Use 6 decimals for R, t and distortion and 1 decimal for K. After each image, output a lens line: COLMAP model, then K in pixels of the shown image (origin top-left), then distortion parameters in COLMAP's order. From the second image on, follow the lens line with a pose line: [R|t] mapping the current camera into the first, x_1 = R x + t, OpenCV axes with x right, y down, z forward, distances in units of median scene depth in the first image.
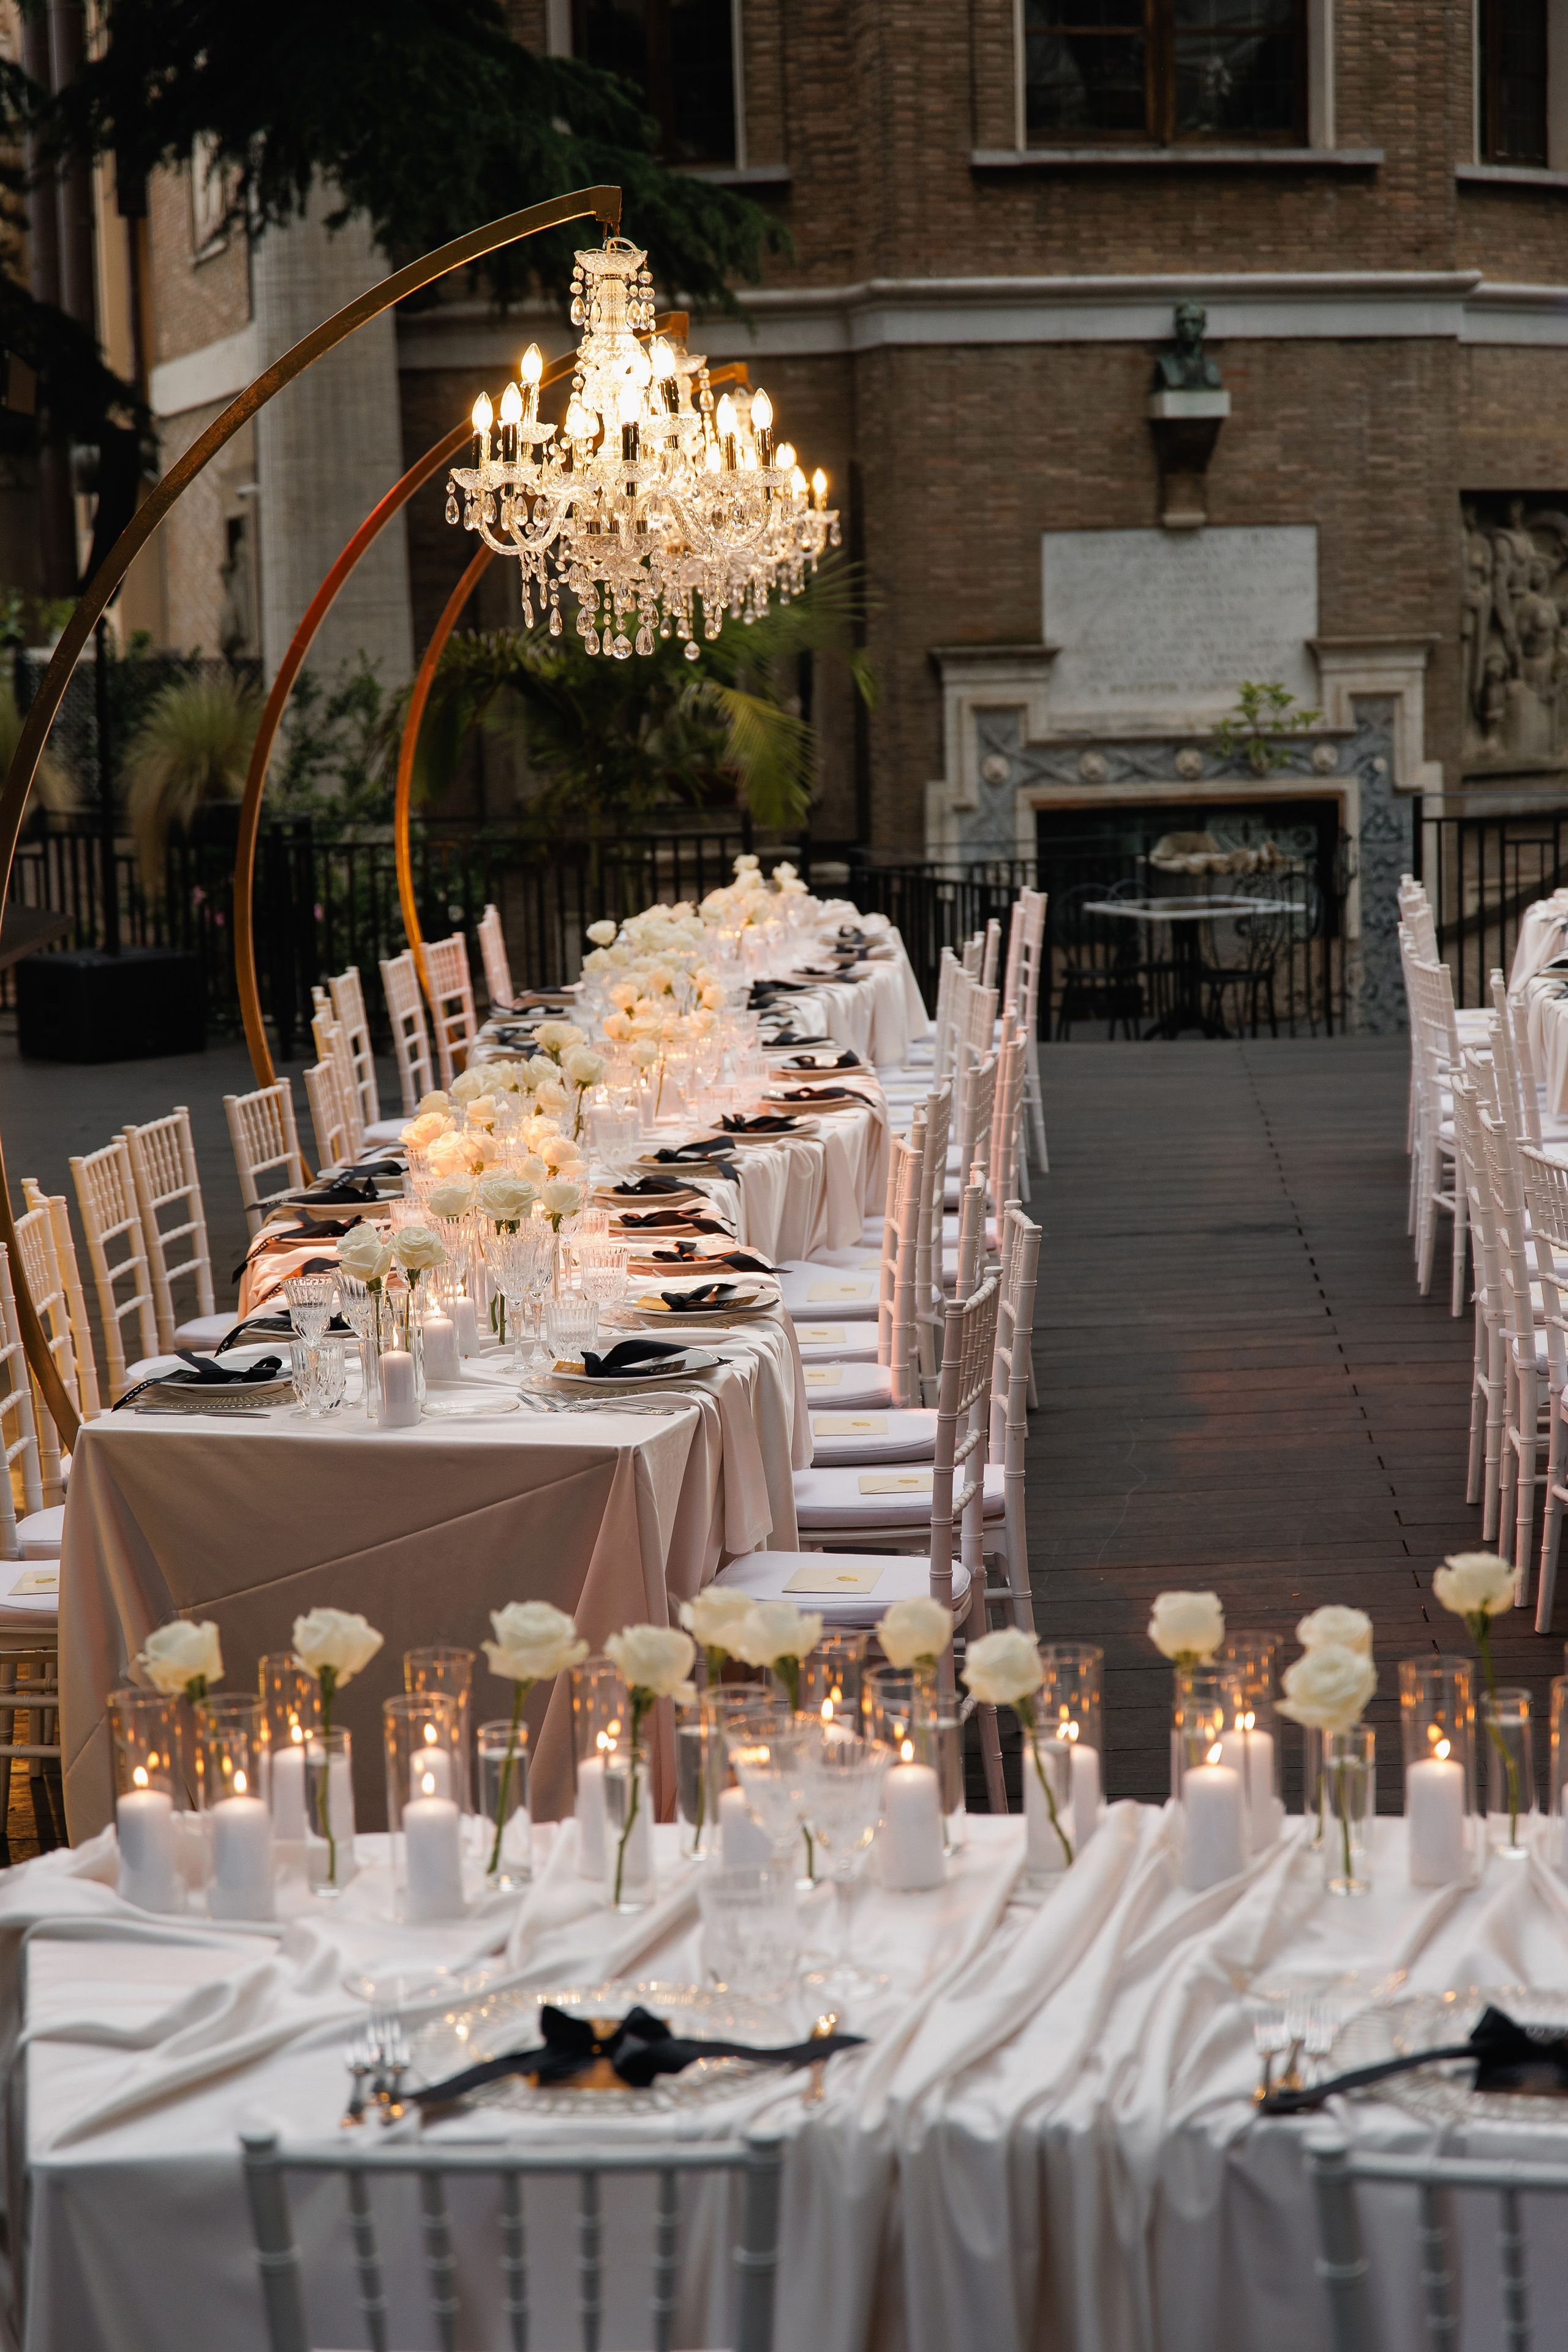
lens RADIAL K [[4653.5, 0, 784.0], [0, 4653.5, 1176.0], [0, 0, 1]] dist [0.049450, -0.070198]
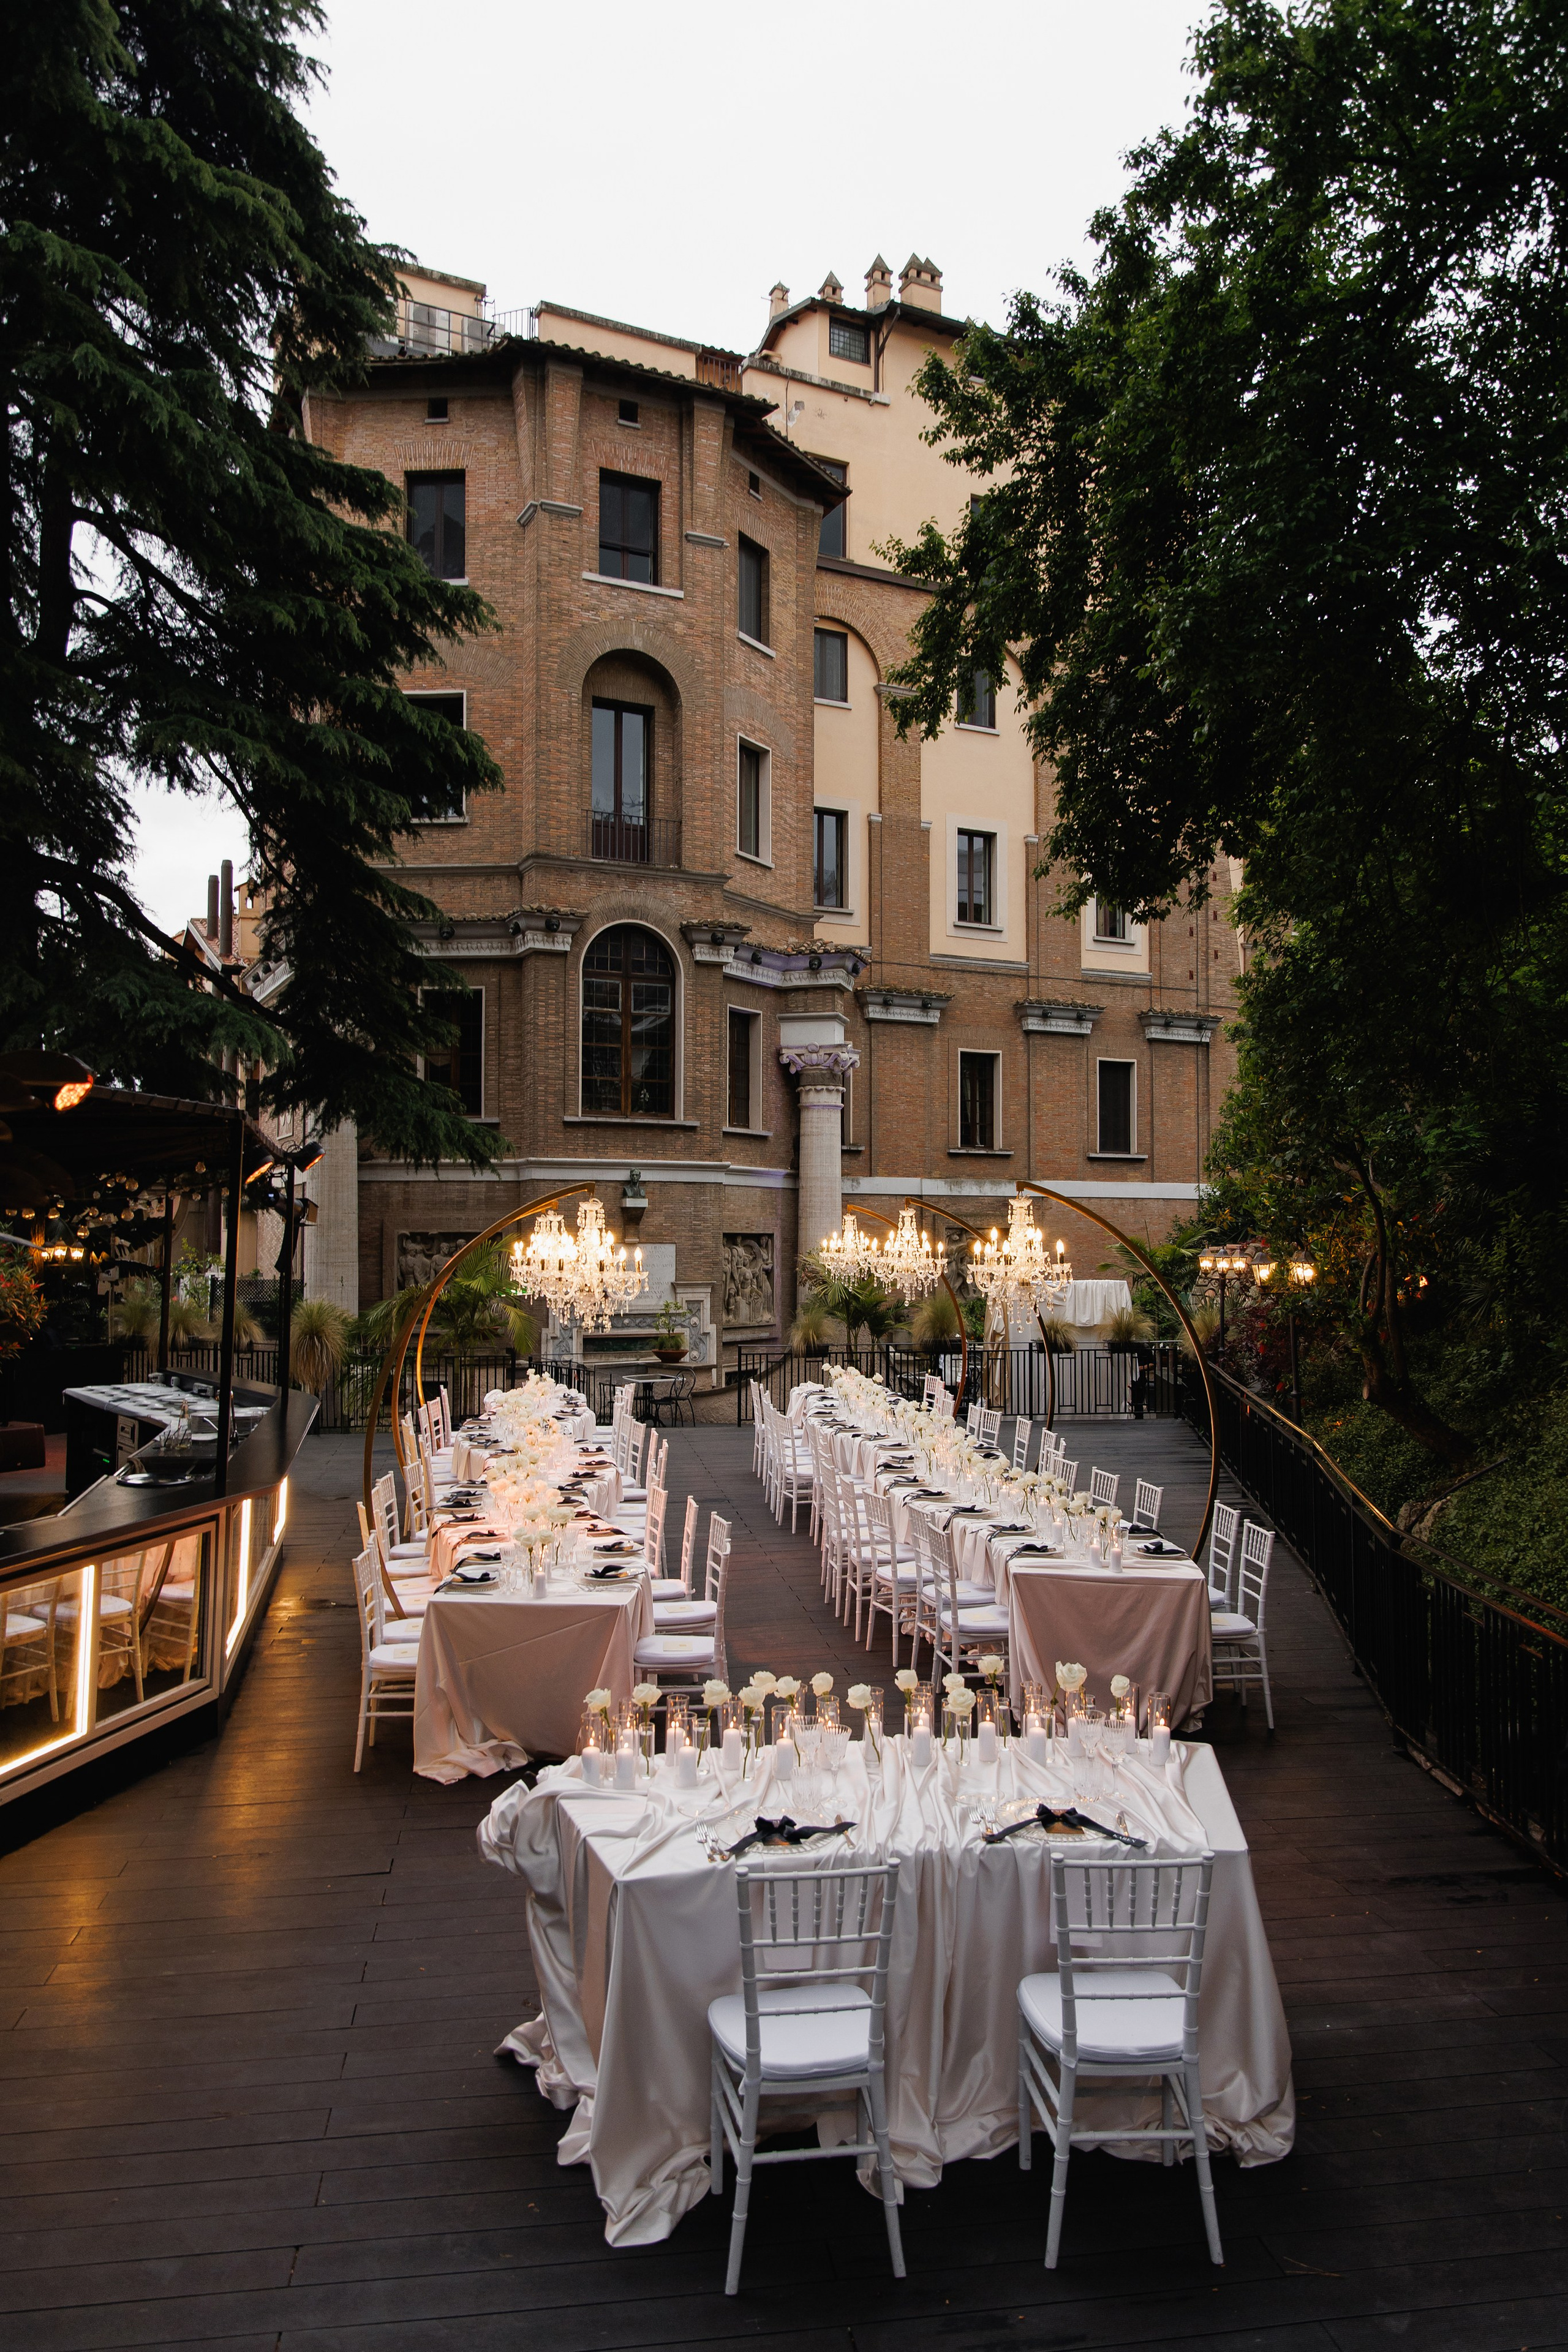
lens RADIAL K [[1627.5, 0, 784.0], [0, 1627.5, 1176.0], [0, 0, 1]] dist [-0.003213, -0.000916]
pose [[0.976511, 0.035400, 0.212541, -0.041507], [0.000382, 0.986126, -0.166001, -0.010239], [-0.215469, 0.162183, 0.962949, -0.021621]]
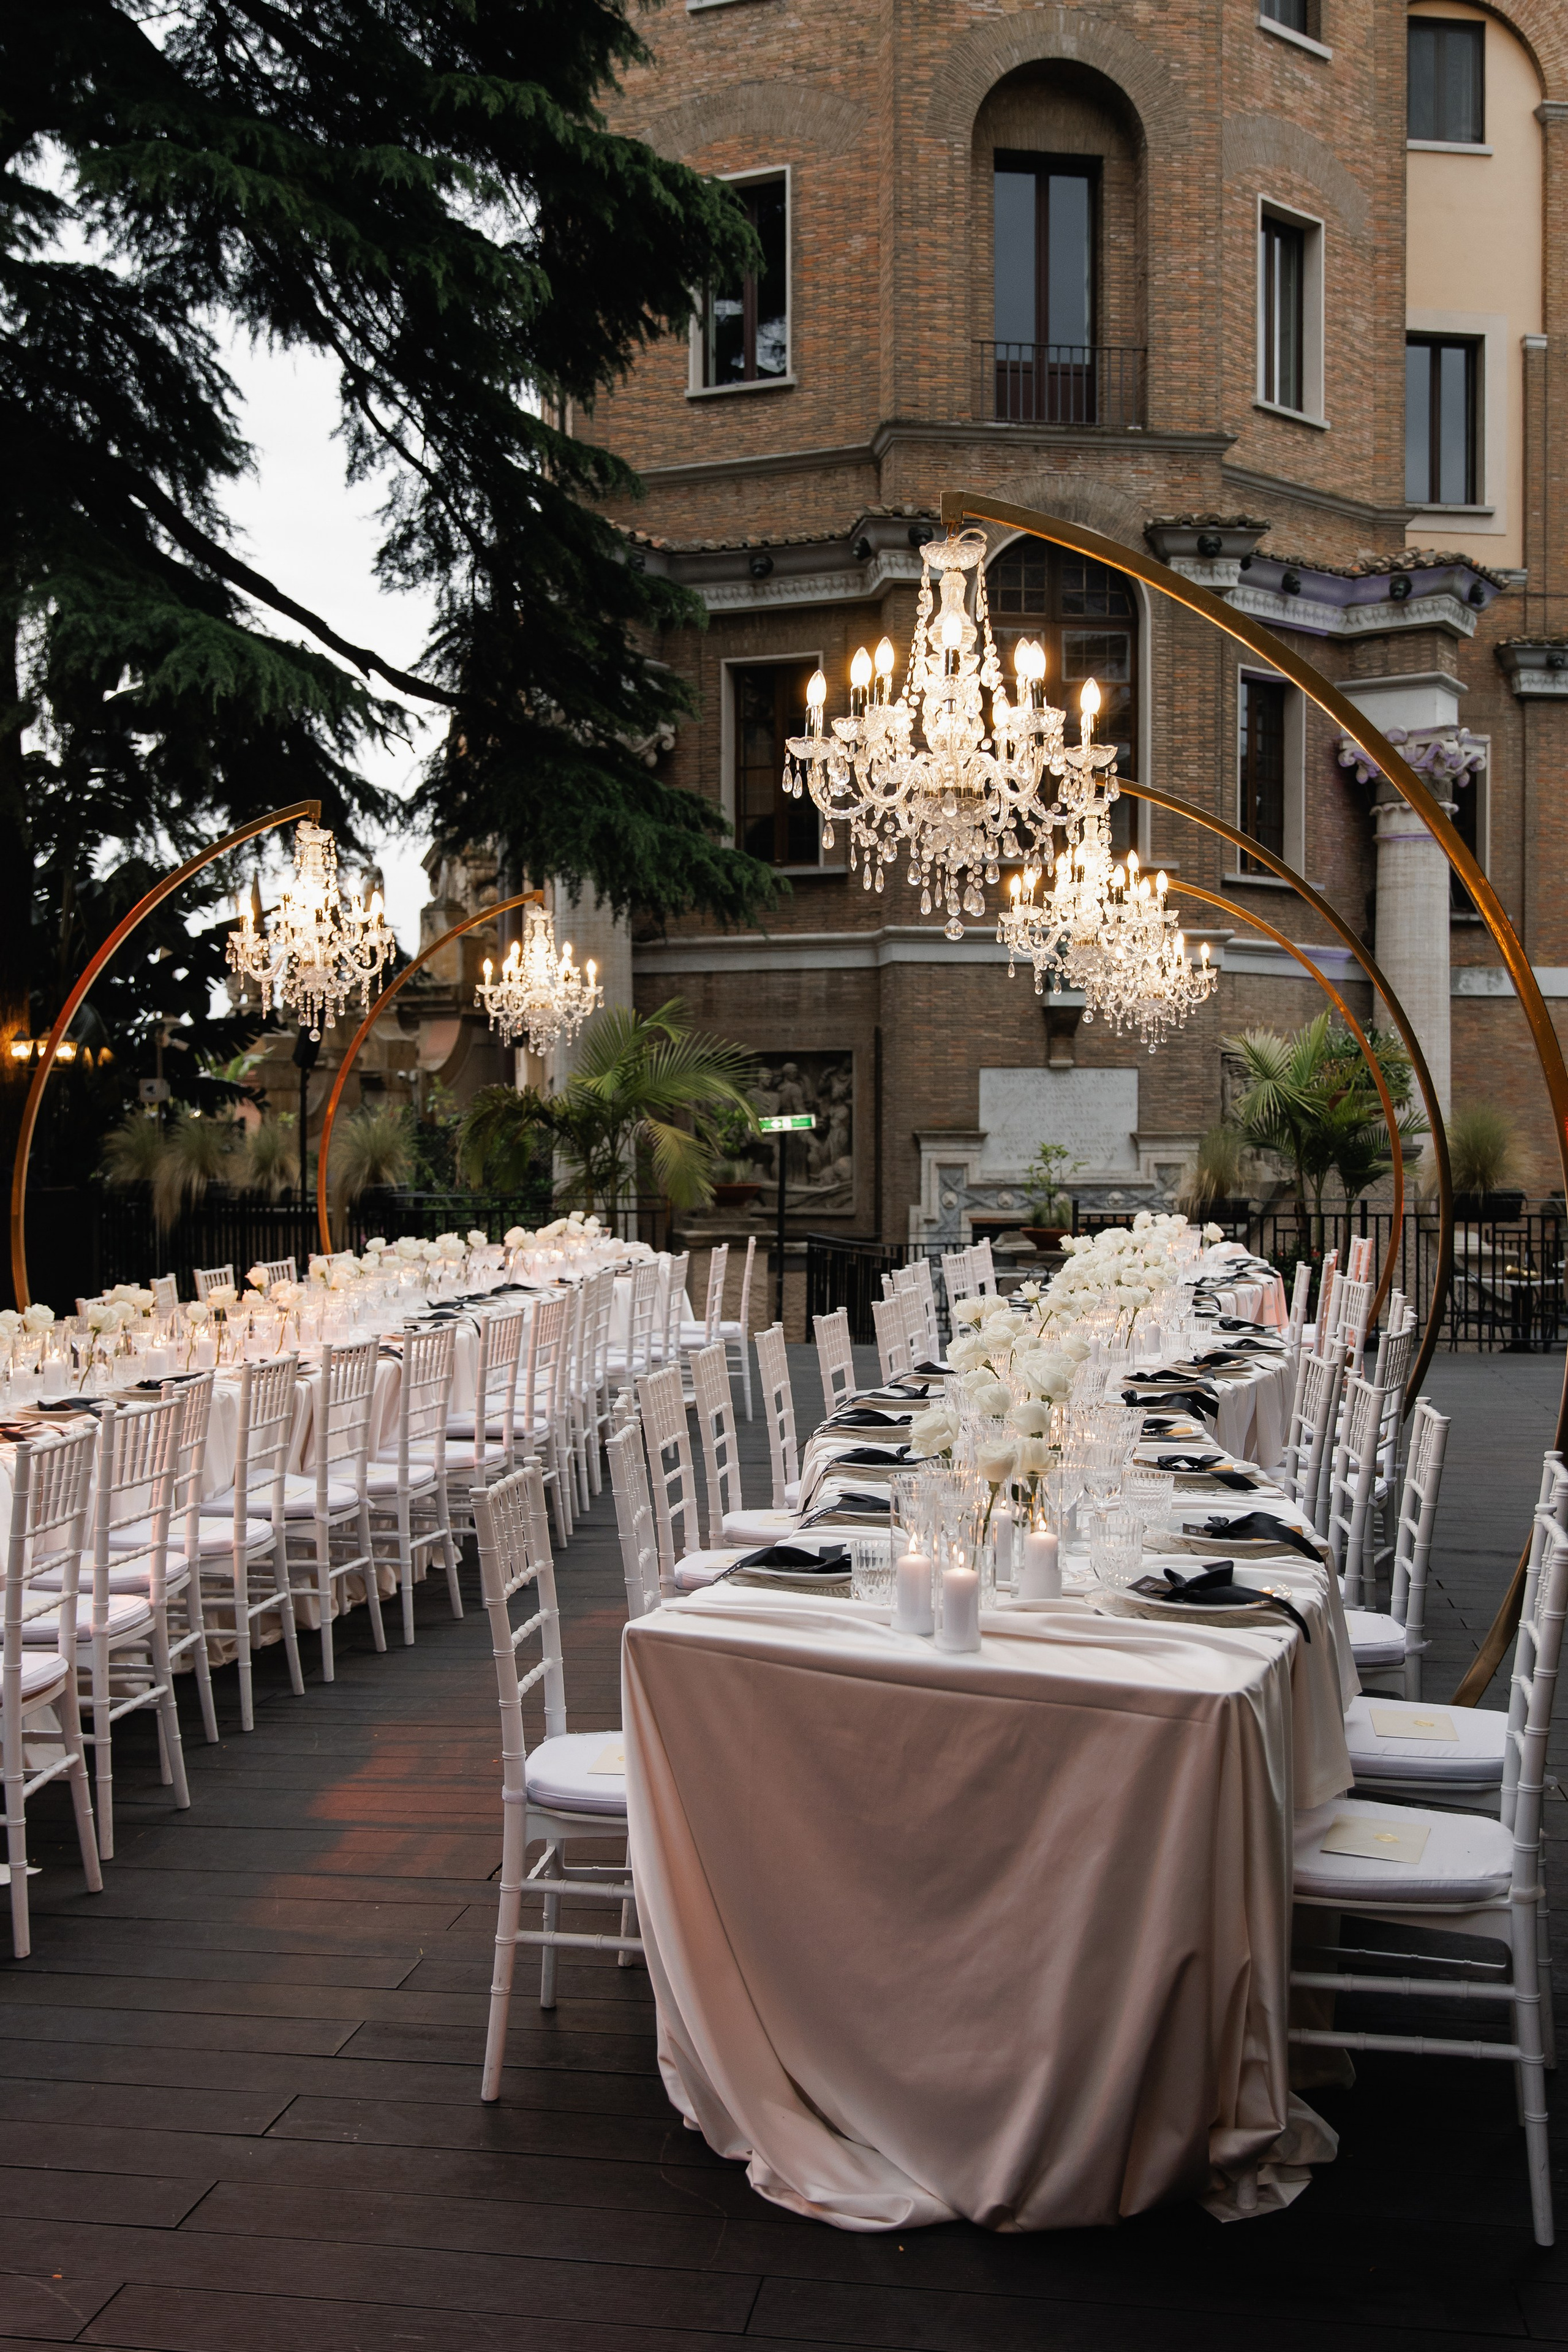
lens RADIAL K [[2312.9, 0, 784.0], [0, 2312.9, 1176.0], [0, 0, 1]] dist [-0.003124, -0.007093]
pose [[0.994033, 0.029366, -0.105057, 0.076416], [-0.040537, 0.993557, -0.105838, -0.000621], [0.101272, 0.109466, 0.988818, 0.125654]]
